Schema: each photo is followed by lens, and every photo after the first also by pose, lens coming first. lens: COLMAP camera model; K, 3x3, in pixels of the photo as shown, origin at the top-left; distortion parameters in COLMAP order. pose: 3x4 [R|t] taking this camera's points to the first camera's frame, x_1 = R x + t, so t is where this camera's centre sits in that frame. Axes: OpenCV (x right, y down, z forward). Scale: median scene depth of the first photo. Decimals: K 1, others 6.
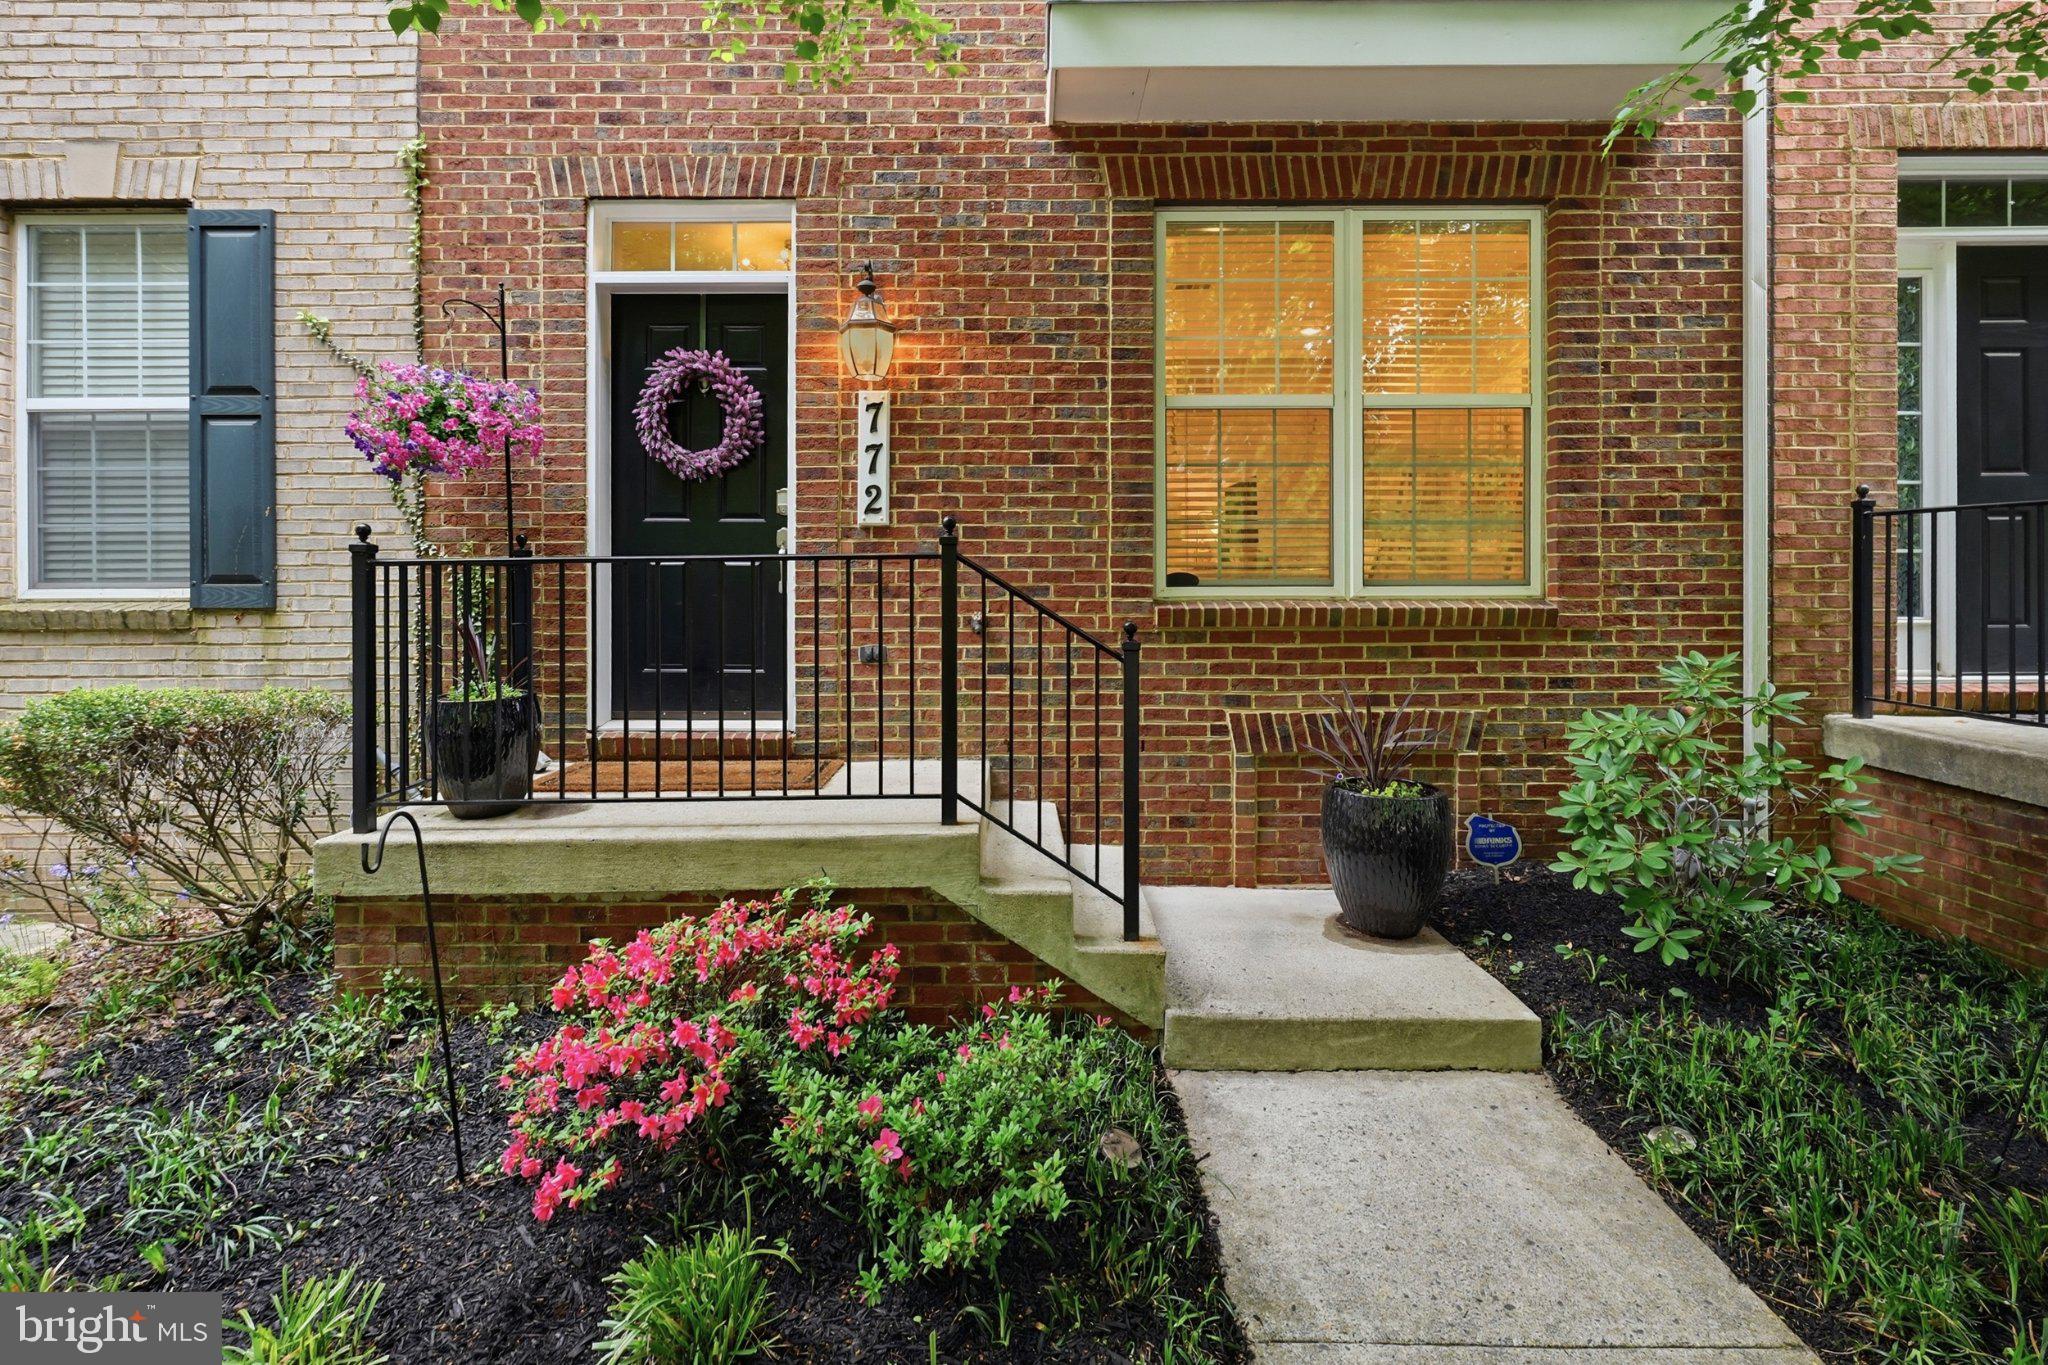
lens RADIAL K [[916.8, 0, 1024.7], [0, 916.8, 651.7], [0, 0, 1]] dist [-0.000833, 0.000598]
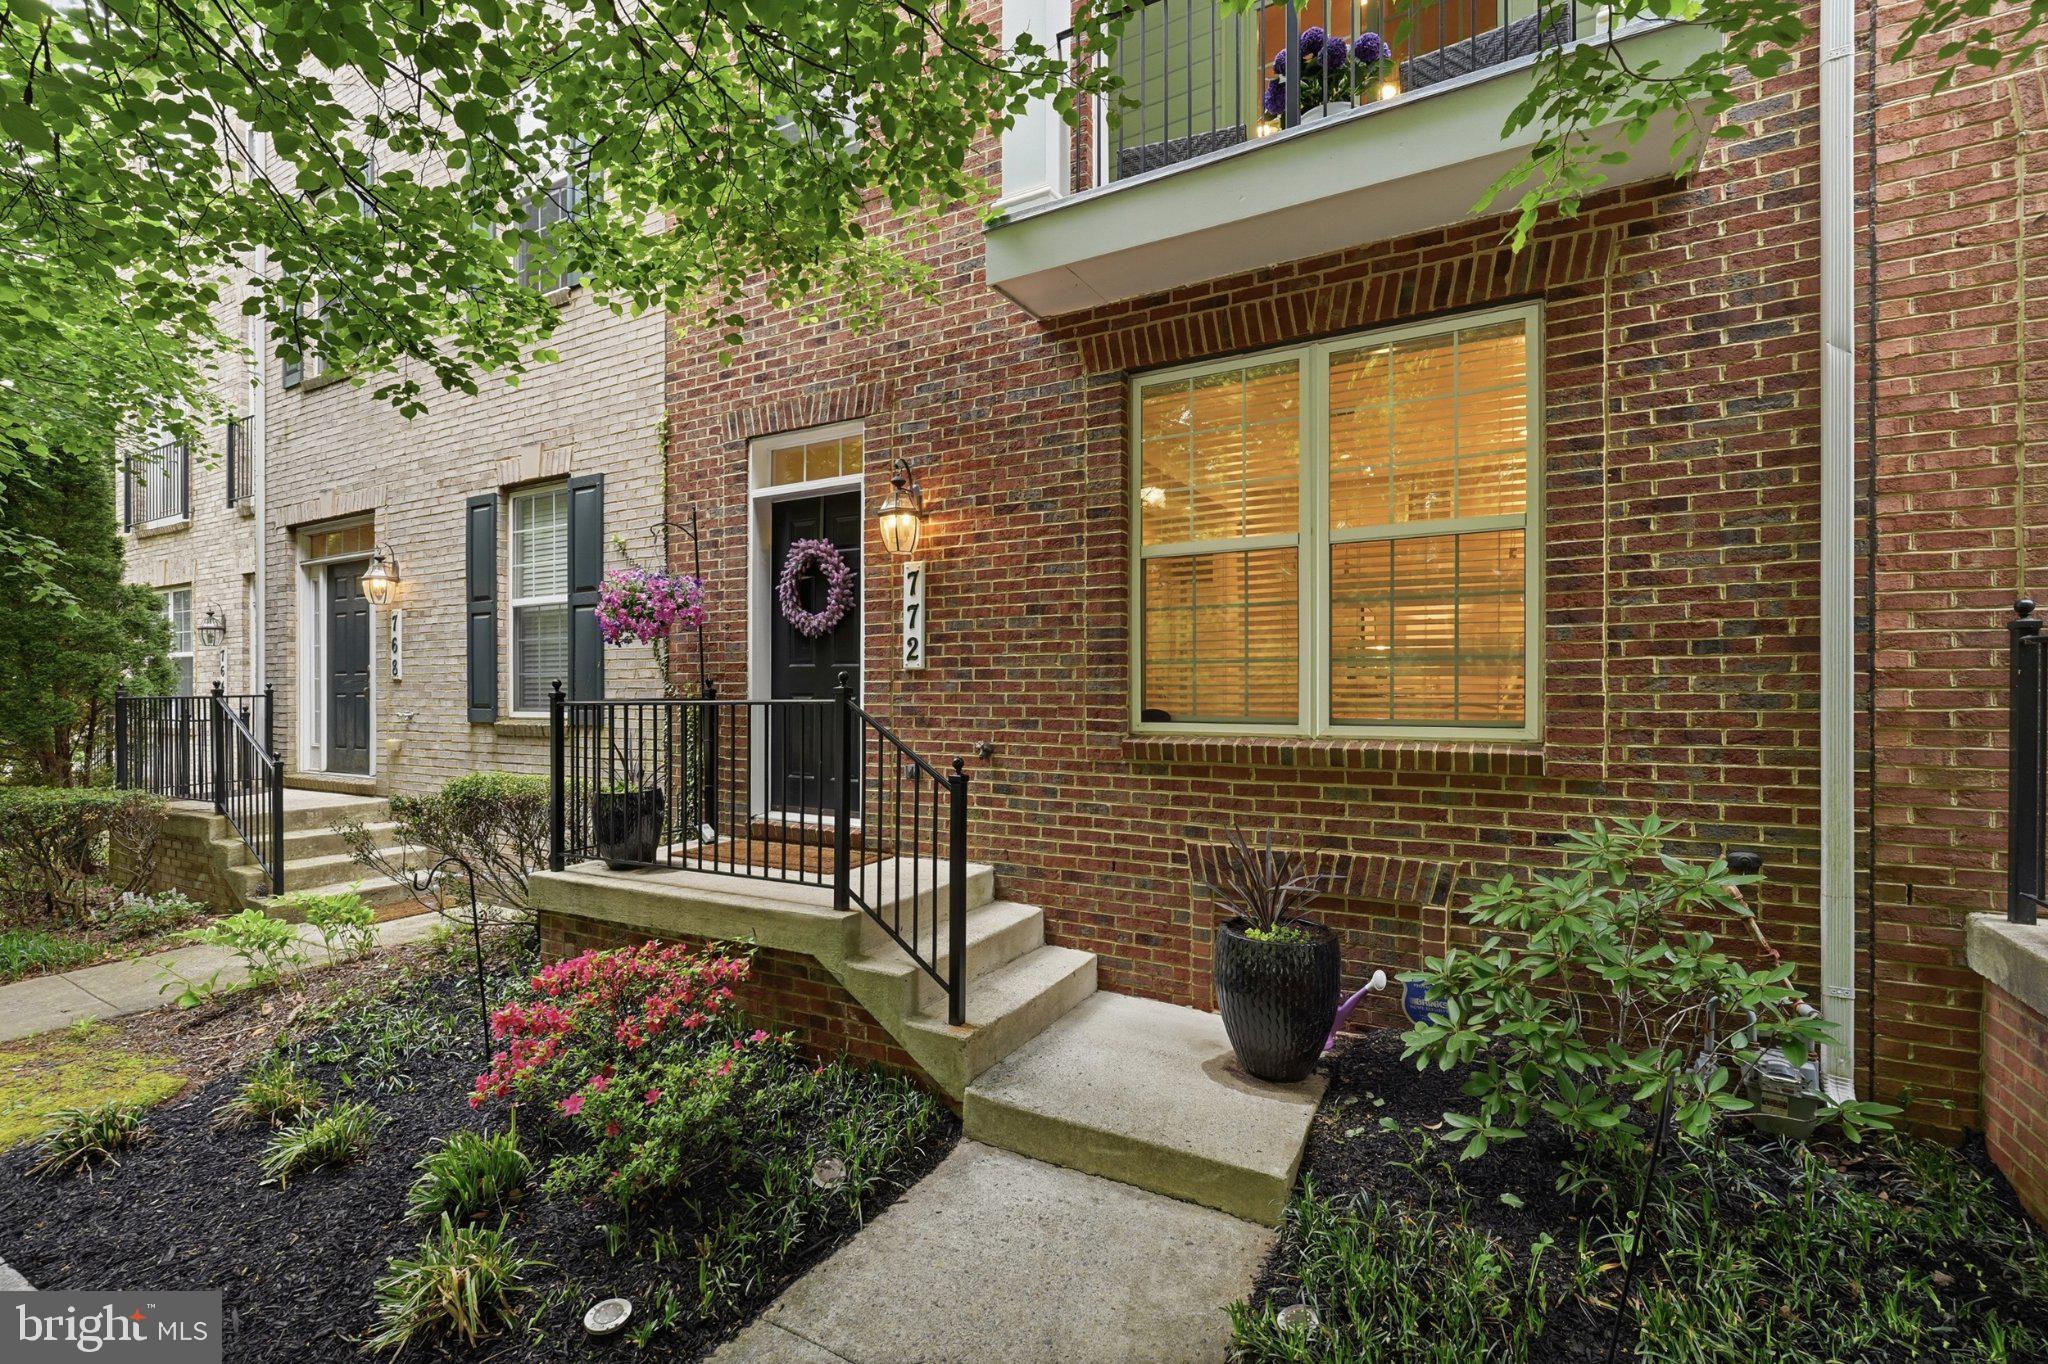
lens RADIAL K [[856.2, 0, 1025.5], [0, 856.2, 761.8], [0, 0, 1]] dist [0.001078, -0.000348]
pose [[0.885035, 0.038467, -0.463933, 0.522547], [-0.035559, 0.999255, 0.015019, -0.035510], [0.464165, 0.003205, 0.885743, 0.039225]]
